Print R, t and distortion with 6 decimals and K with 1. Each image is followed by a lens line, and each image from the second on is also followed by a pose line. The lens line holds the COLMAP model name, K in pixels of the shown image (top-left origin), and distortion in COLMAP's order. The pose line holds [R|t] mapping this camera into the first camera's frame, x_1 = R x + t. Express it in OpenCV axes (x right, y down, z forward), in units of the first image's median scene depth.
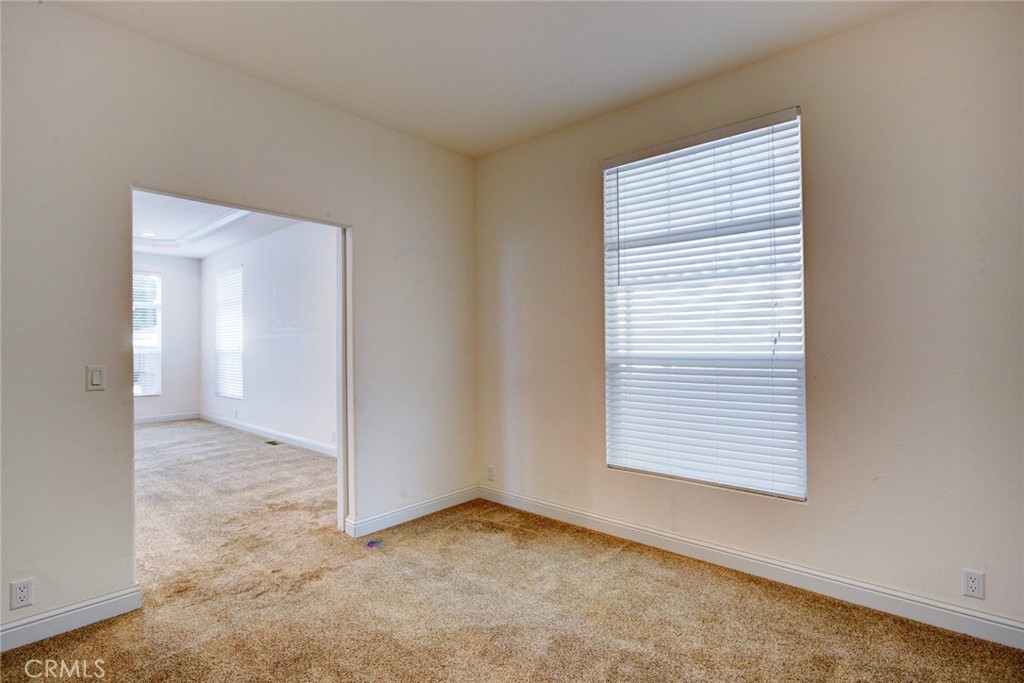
lens RADIAL K [[500.7, 0, 513.6], [0, 500.7, 339.4], [0, 0, 1]] dist [0.002415, 0.000356]
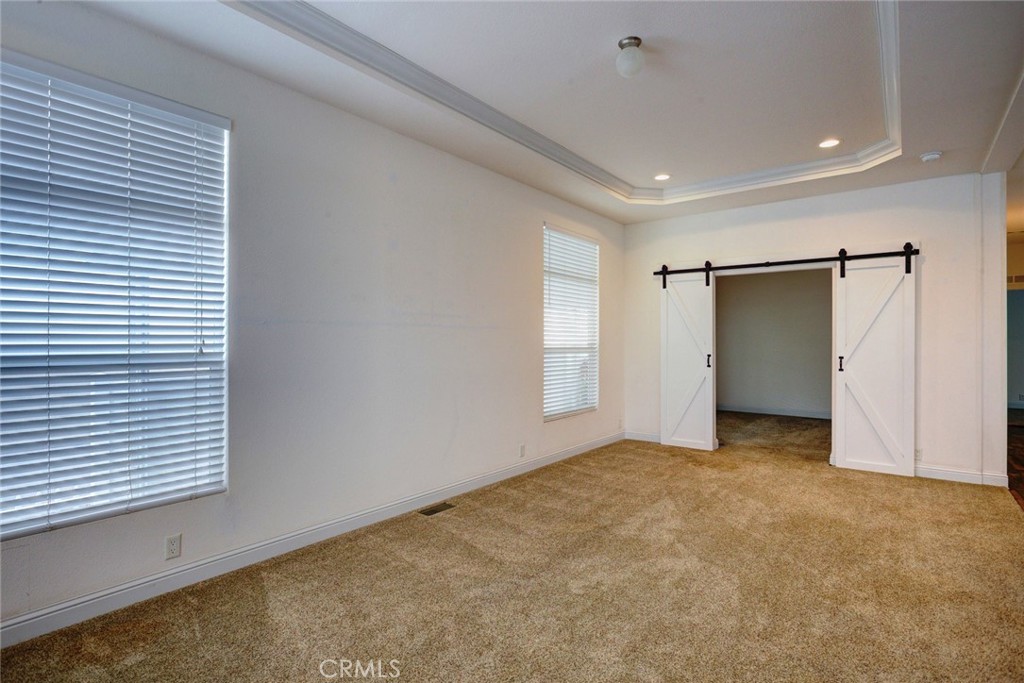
lens RADIAL K [[506.5, 0, 512.0], [0, 506.5, 341.5], [0, 0, 1]] dist [-0.018328, 0.008443]
pose [[-0.066587, 0.004077, 0.997772, -2.022215], [-0.010225, 0.999936, -0.004768, 0.025930], [-0.997728, -0.010520, -0.066541, 1.810795]]
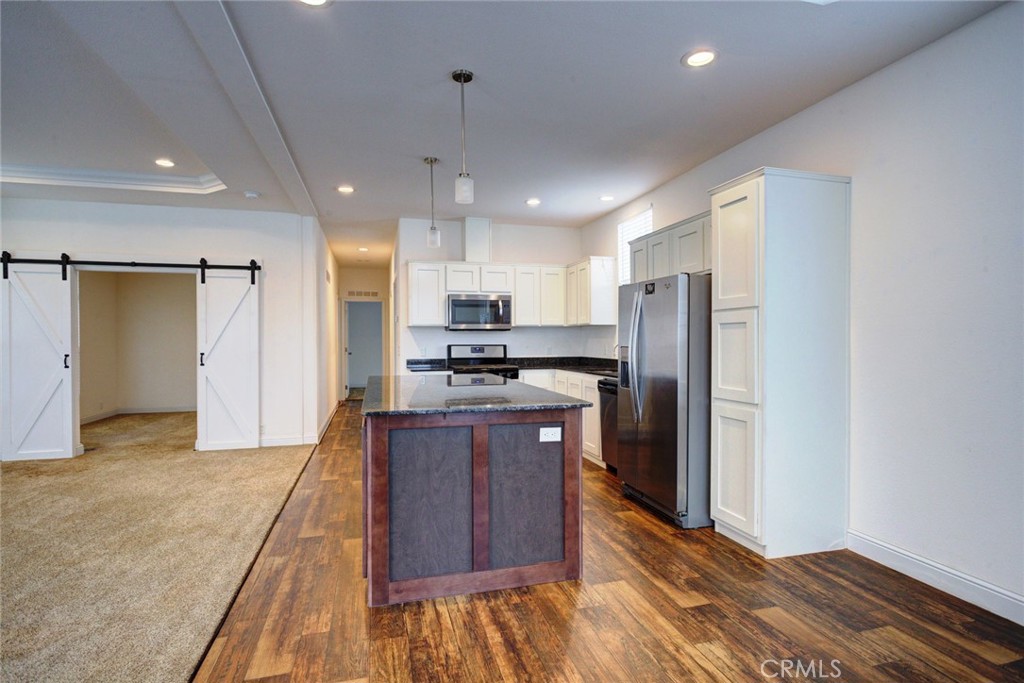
lens RADIAL K [[506.5, 0, 512.0], [0, 506.5, 341.5], [0, 0, 1]] dist [-0.018328, 0.008443]
pose [[-0.841914, 0.005848, 0.539580, -2.387801], [0.003343, 0.999979, -0.005621, 0.027953], [-0.539602, -0.002929, -0.841915, 1.604235]]
